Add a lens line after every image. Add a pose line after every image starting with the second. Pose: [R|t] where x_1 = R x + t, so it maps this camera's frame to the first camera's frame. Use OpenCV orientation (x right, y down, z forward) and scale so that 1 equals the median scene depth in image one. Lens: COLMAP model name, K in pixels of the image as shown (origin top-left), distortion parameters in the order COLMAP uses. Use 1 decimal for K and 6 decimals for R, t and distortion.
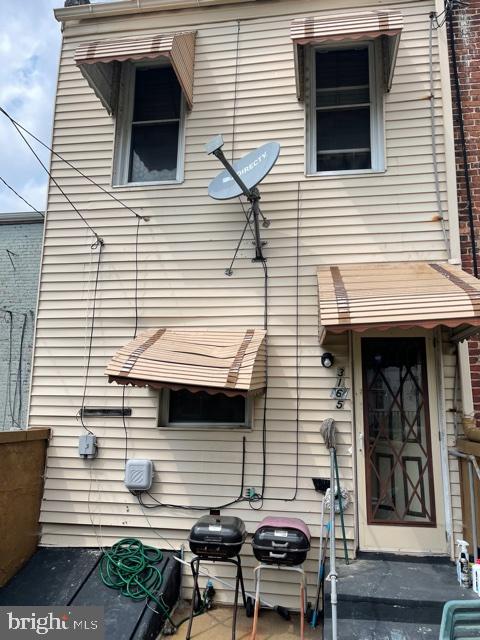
lens RADIAL K [[491.7, 0, 241.5], [0, 491.7, 322.0], [0, 0, 1]] dist [0.065533, -0.059584]
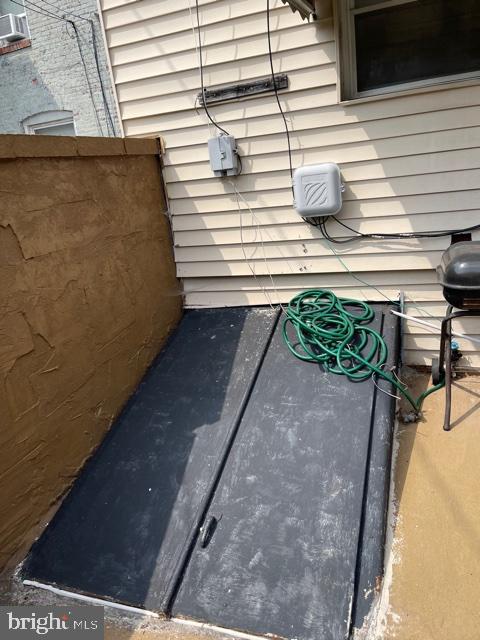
lens RADIAL K [[491.7, 0, 240.2], [0, 491.7, 321.6], [0, 0, 1]] dist [0.065533, -0.059584]
pose [[0.971870, -0.063541, -0.226783, -0.174272], [0.162415, 0.878144, 0.449982, 0.165554], [0.170556, -0.474157, 0.863763, 0.406360]]
